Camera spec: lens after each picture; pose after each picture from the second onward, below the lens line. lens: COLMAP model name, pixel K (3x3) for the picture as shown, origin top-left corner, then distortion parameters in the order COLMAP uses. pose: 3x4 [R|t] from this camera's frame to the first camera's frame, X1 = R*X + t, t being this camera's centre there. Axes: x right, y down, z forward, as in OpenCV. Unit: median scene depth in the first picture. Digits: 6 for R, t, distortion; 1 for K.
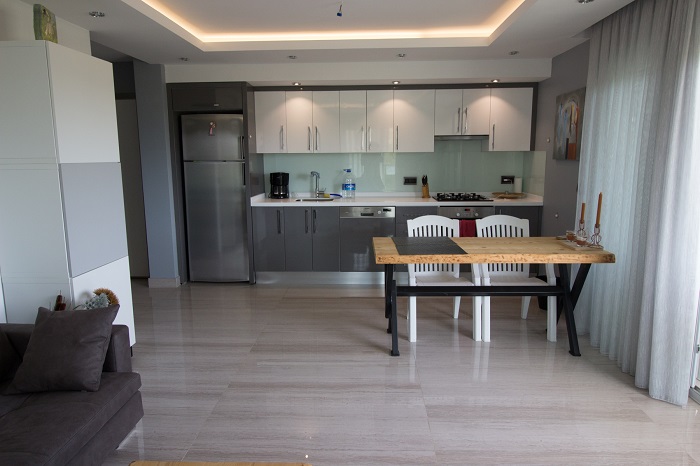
lens RADIAL K [[470.8, 0, 350.3], [0, 470.8, 229.2], [0, 0, 1]] dist [0.008502, 0.001918]
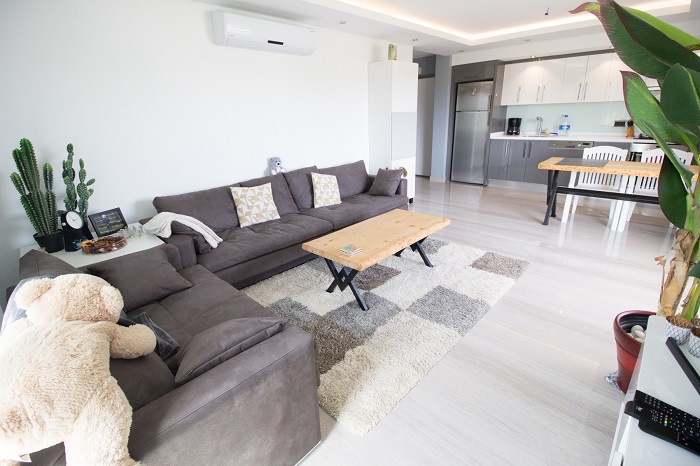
lens RADIAL K [[326.7, 0, 351.7], [0, 326.7, 233.8], [0, 0, 1]] dist [-0.012646, -0.005072]
pose [[0.764355, 0.200351, -0.612879, 0.189262], [-0.068094, 0.970268, 0.232258, 0.044300], [0.641190, -0.135794, 0.755272, -0.241924]]
